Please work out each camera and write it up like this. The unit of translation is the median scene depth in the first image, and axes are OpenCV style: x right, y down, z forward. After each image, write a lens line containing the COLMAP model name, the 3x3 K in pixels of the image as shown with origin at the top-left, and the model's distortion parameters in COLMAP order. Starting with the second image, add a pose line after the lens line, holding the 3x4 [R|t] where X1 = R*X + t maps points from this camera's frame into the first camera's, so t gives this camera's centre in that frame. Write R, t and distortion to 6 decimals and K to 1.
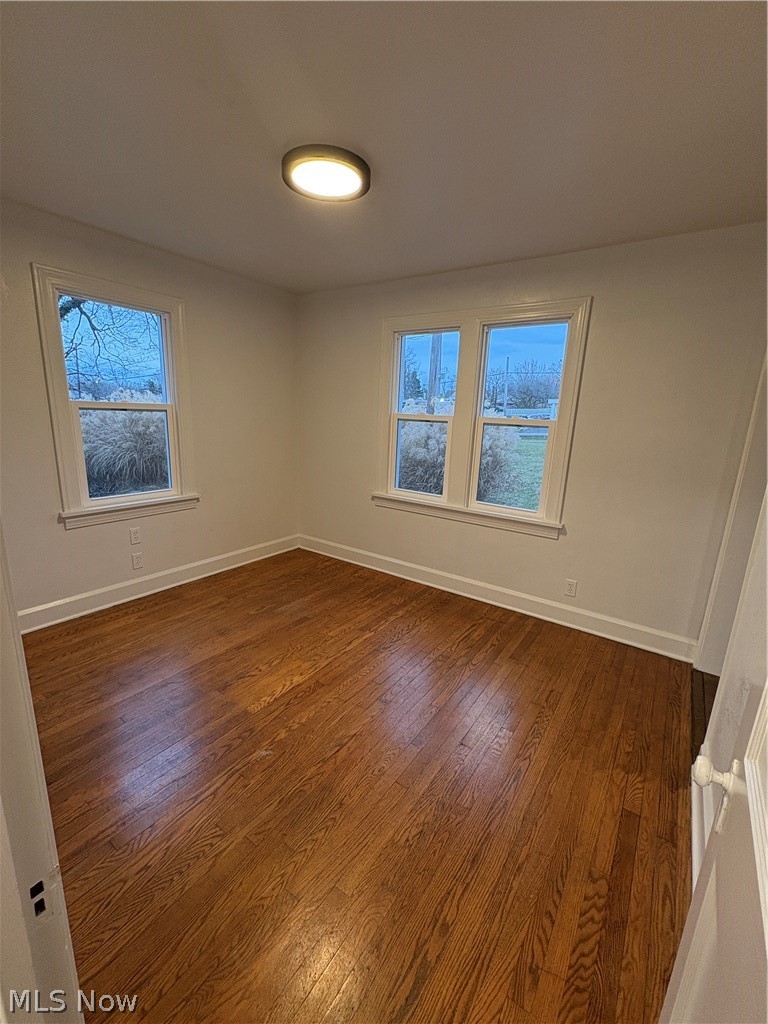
lens RADIAL K [[407.0, 0, 378.3], [0, 407.0, 506.4], [0, 0, 1]] dist [-0.001279, 0.000012]
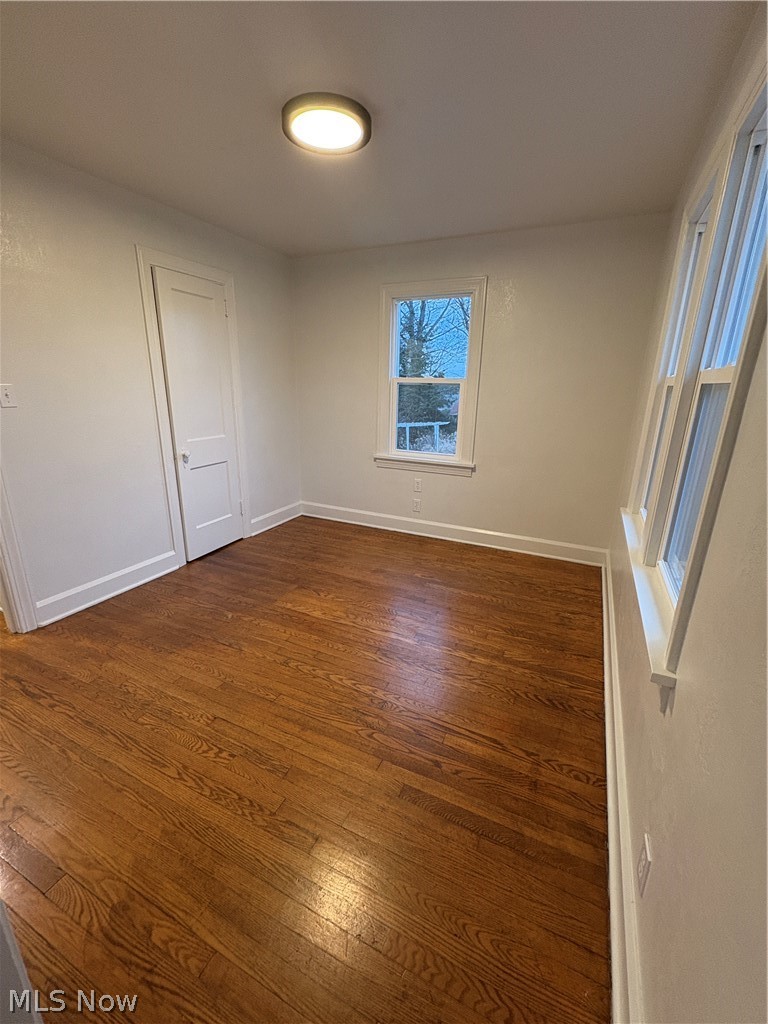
lens RADIAL K [[407.0, 0, 381.3], [0, 407.0, 508.7], [0, 0, 1]] dist [-0.001279, 0.000012]
pose [[0.218026, 0.252356, -0.942752, 0.618960], [-0.230752, 0.951931, 0.201448, -0.091834], [0.948271, 0.173621, 0.265777, 0.603734]]
